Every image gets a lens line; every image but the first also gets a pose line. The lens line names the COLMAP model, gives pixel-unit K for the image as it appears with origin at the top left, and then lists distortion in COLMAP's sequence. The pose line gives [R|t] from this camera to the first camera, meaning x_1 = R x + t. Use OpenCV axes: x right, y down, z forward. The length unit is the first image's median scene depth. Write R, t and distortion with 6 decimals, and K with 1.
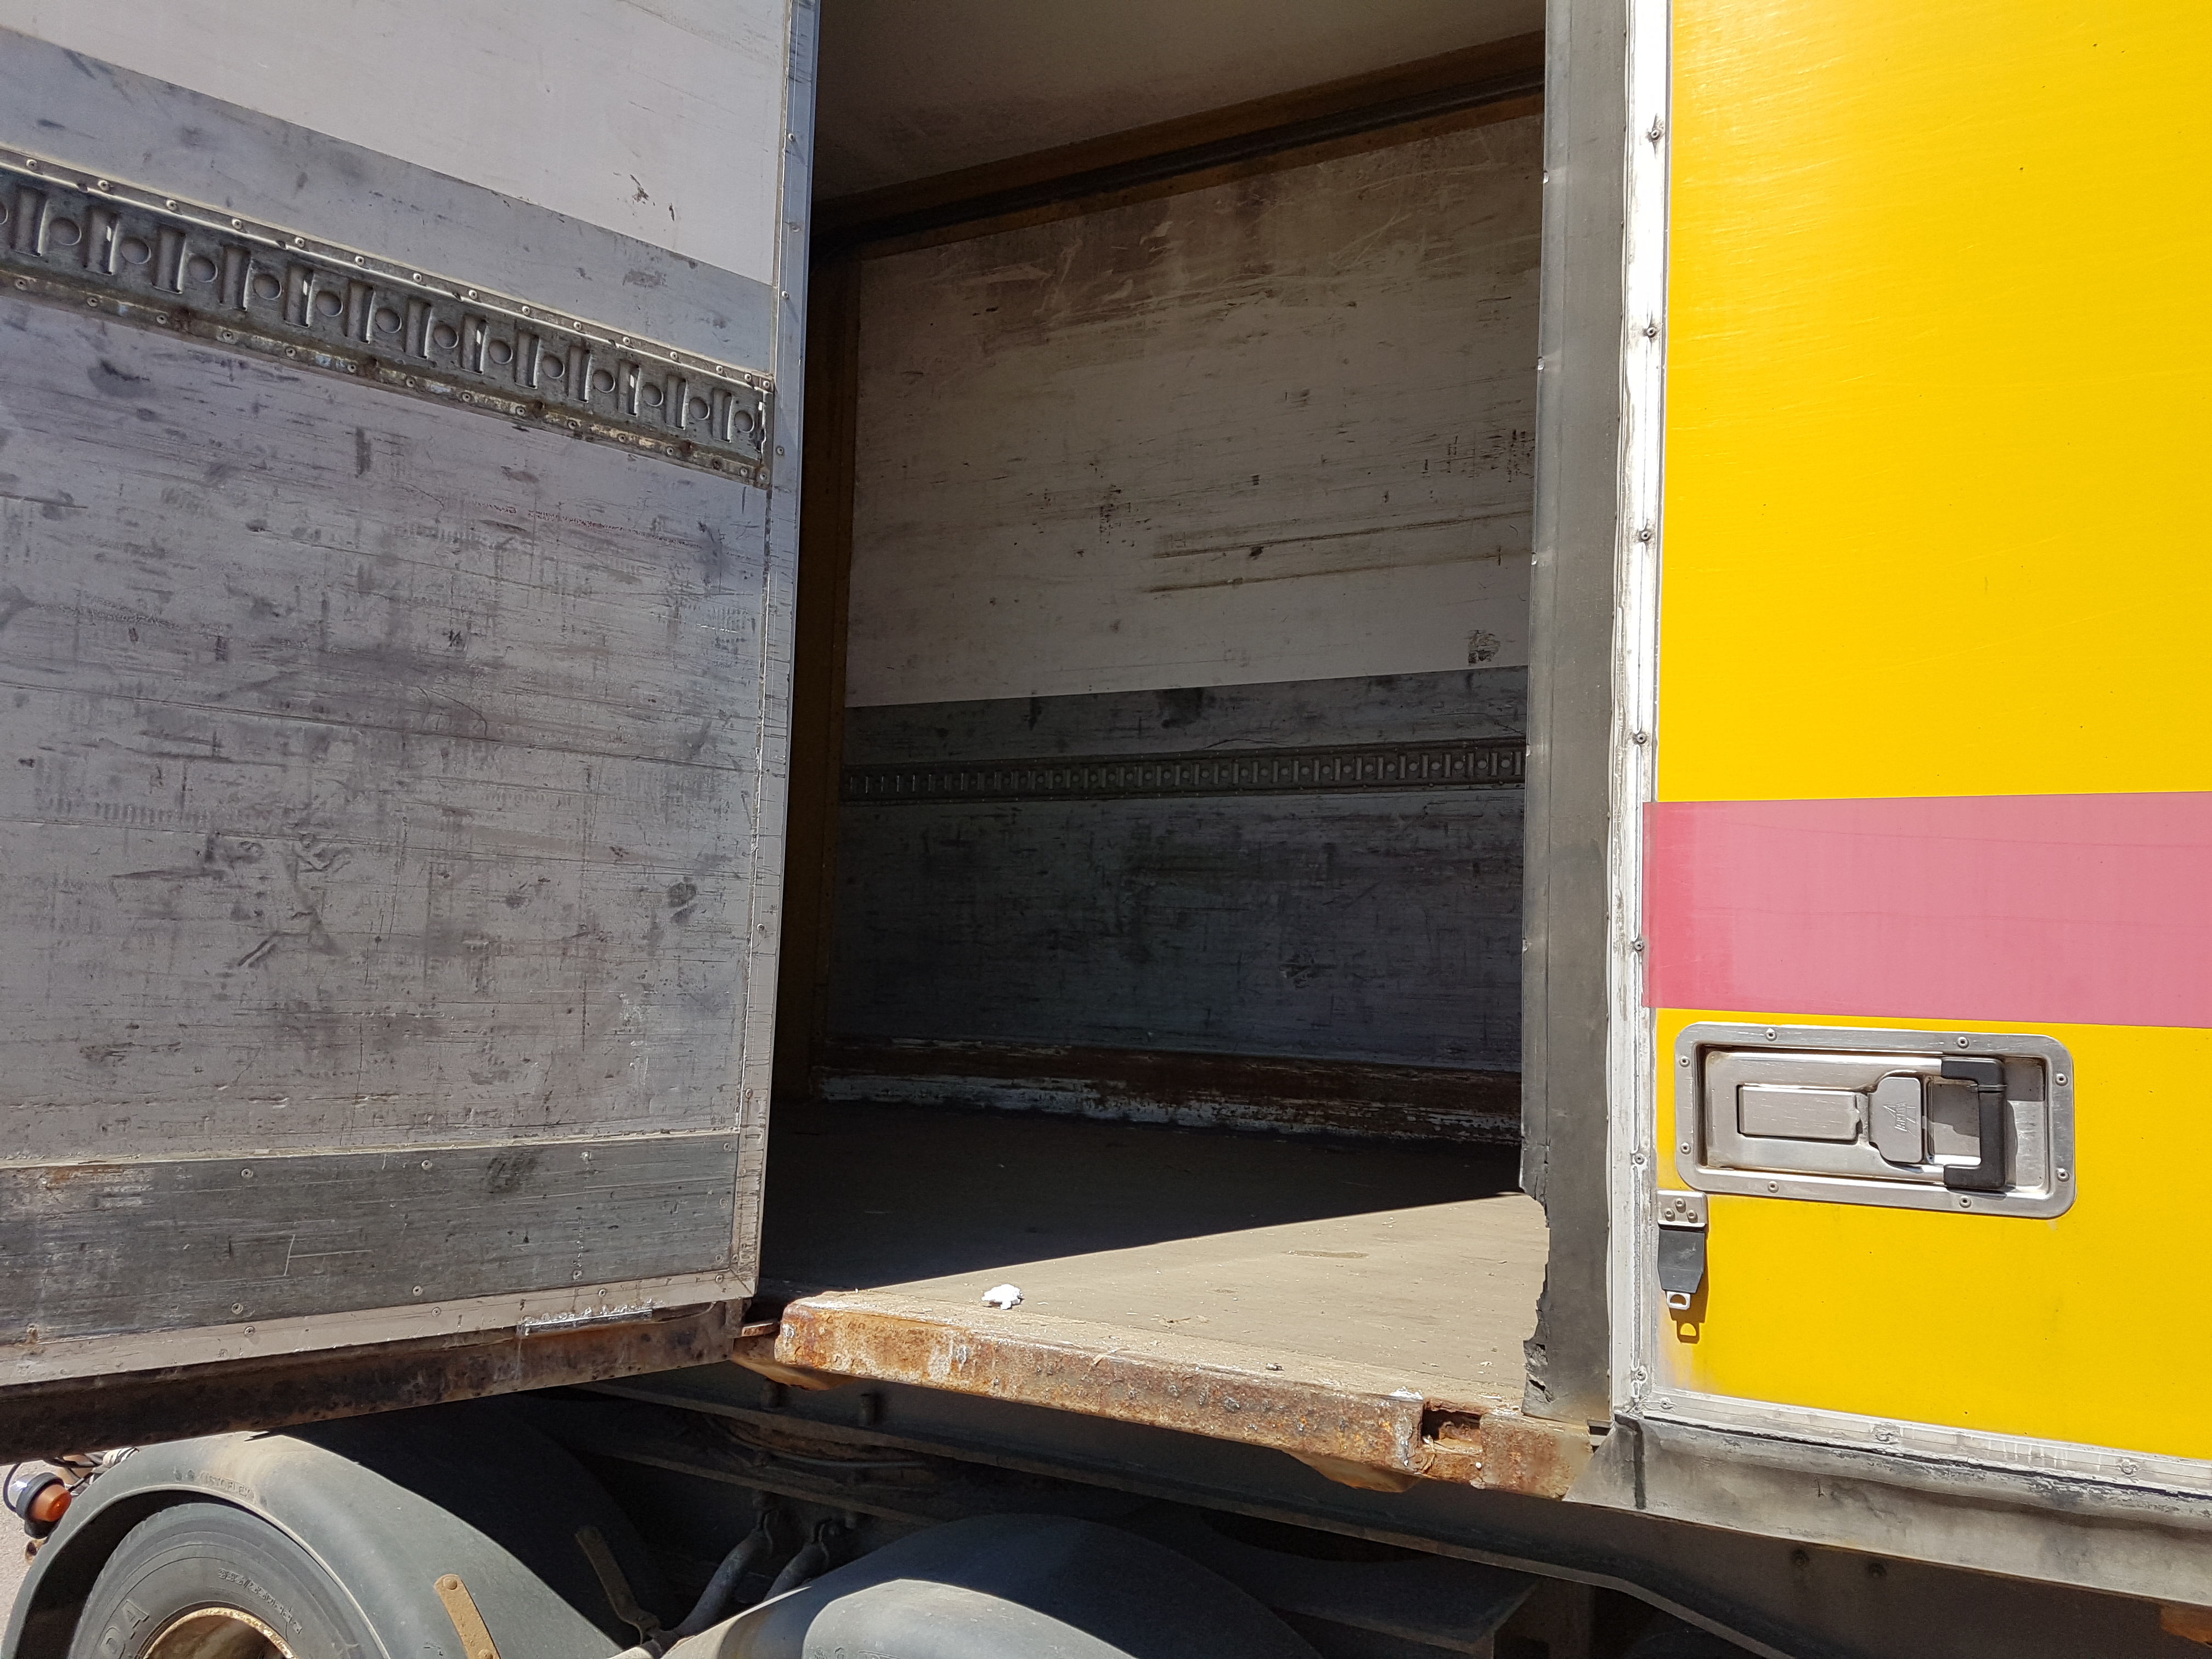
lens RADIAL K [[1702.0, 0, 1117.1], [0, 1702.0, 865.4], [0, 0, 1]] dist [0.290001, -0.559954]
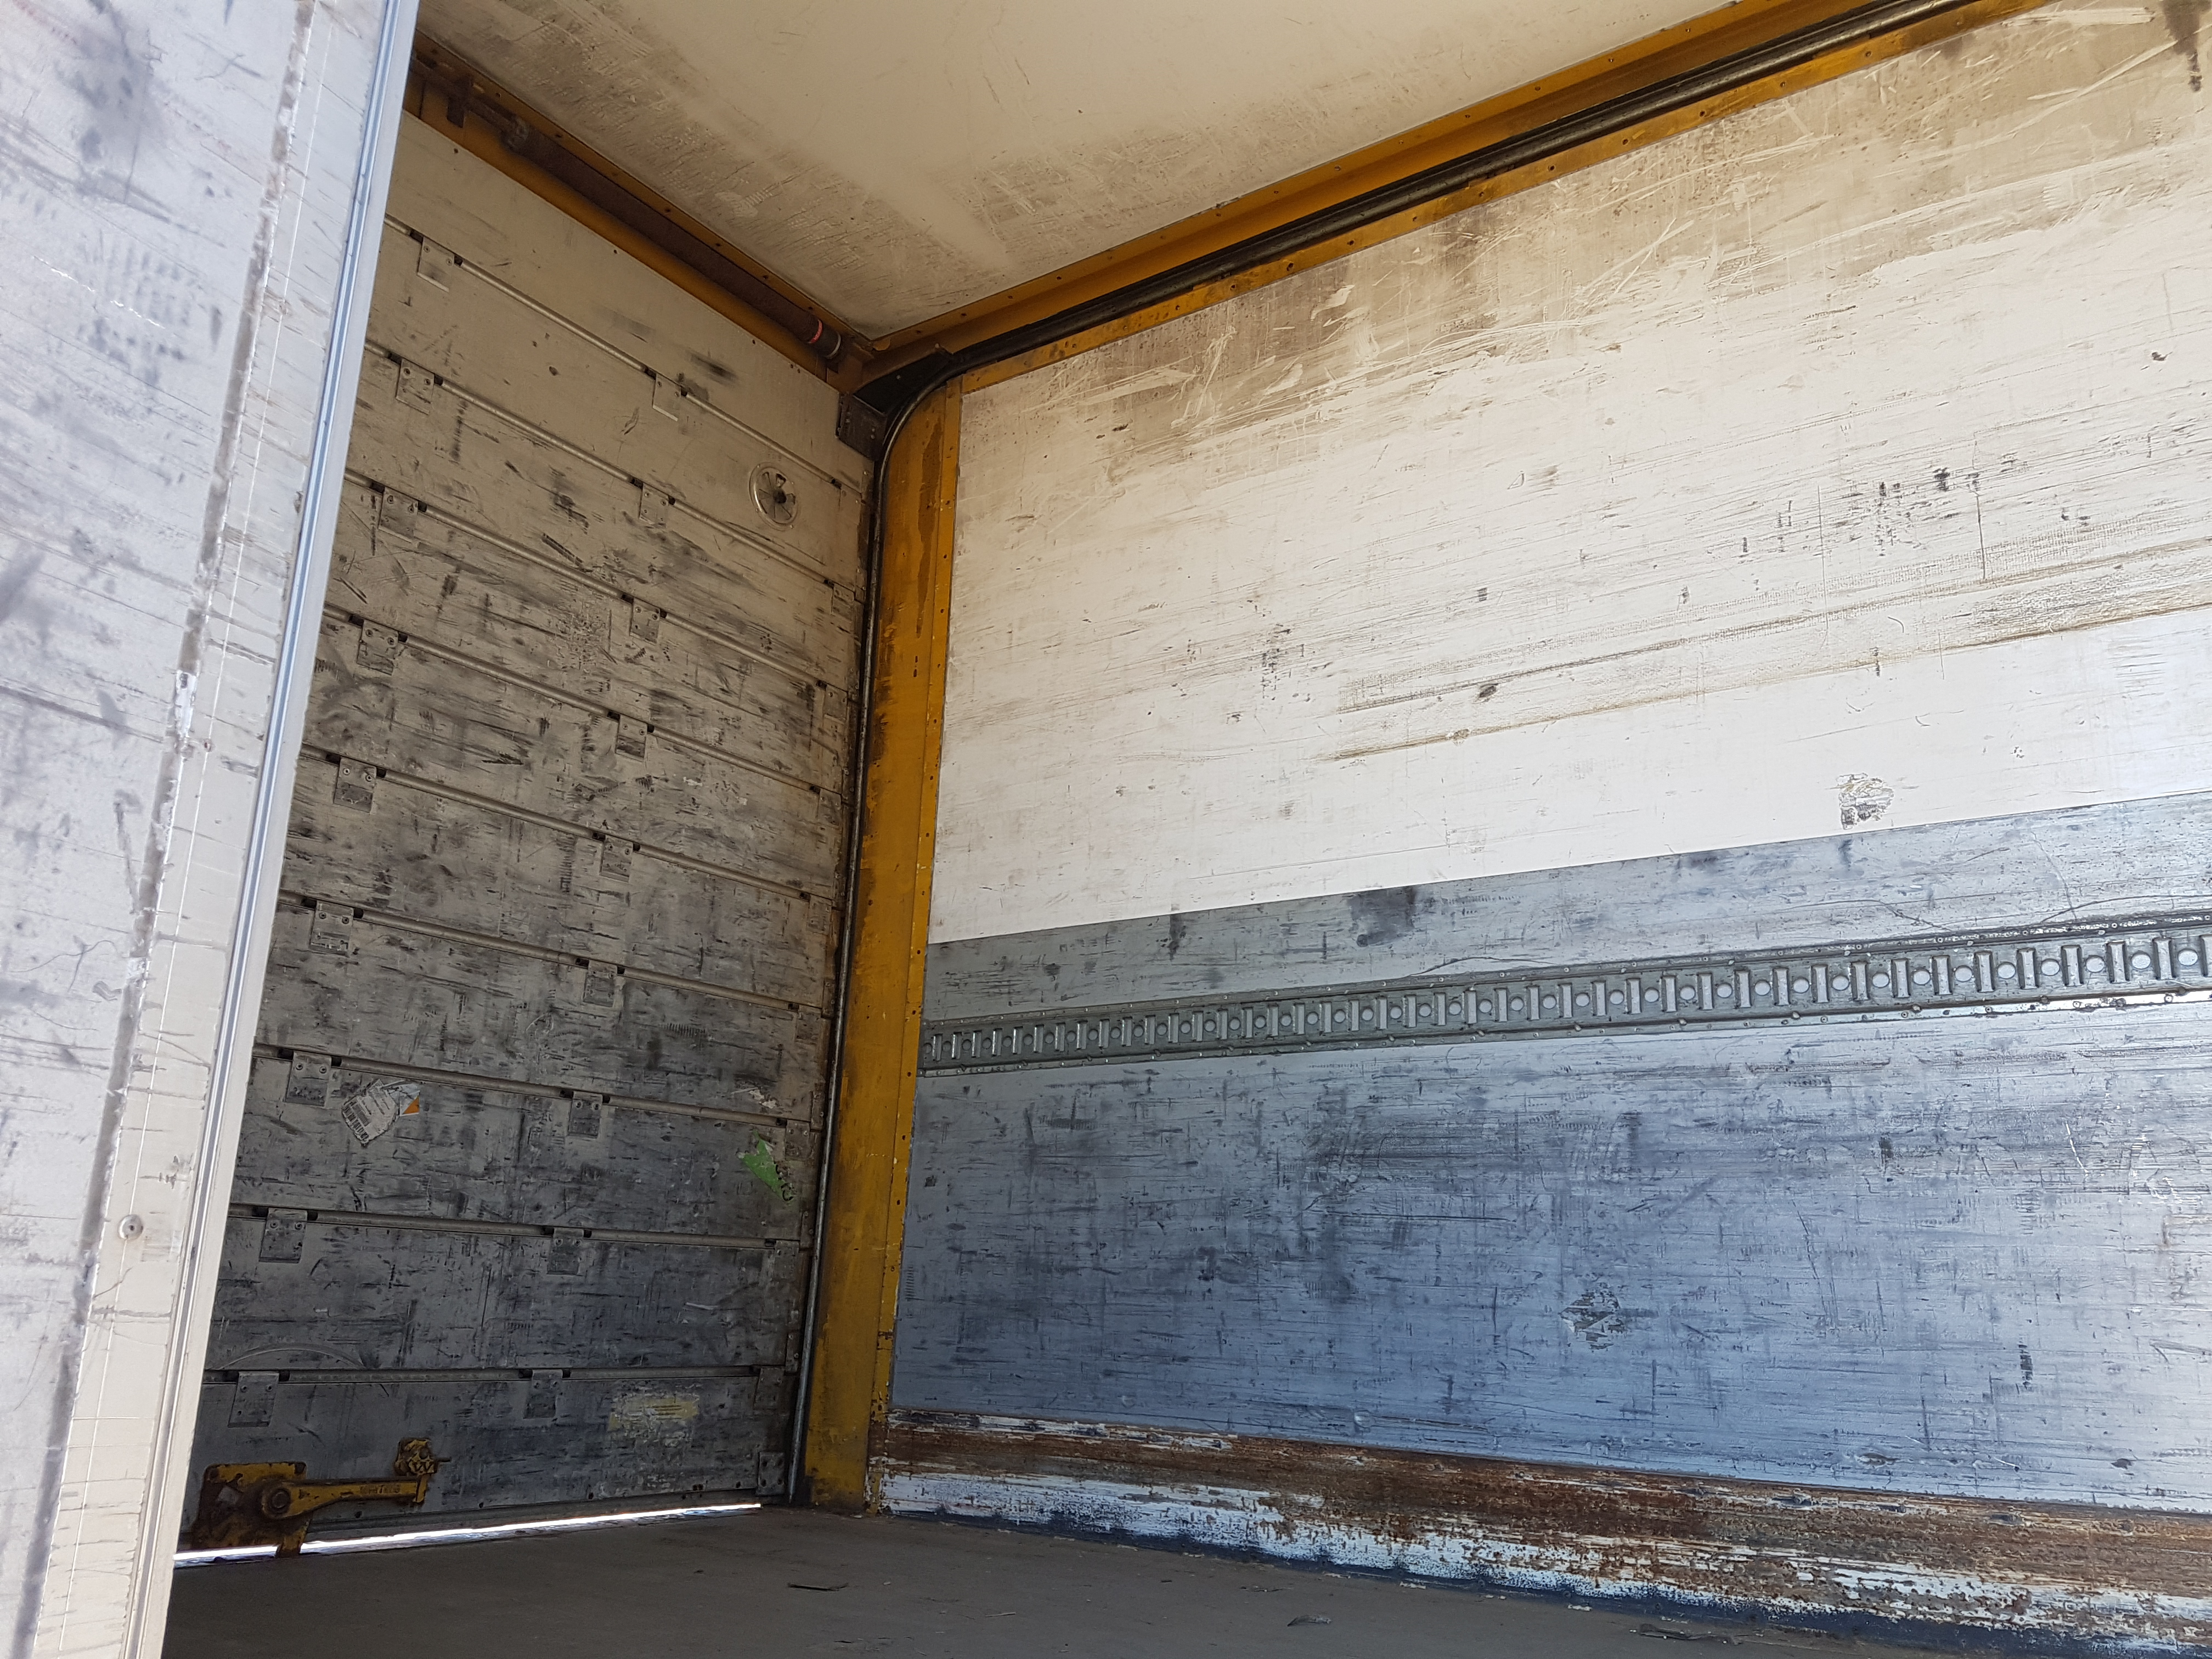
lens RADIAL K [[1702.0, 0, 1117.1], [0, 1702.0, 865.4], [0, 0, 1]] dist [0.290001, -0.559954]
pose [[0.993479, -0.025553, -0.111117, 0.007699], [0.003586, 0.981083, -0.193555, 0.021305], [0.113961, 0.191895, 0.974777, 0.309045]]
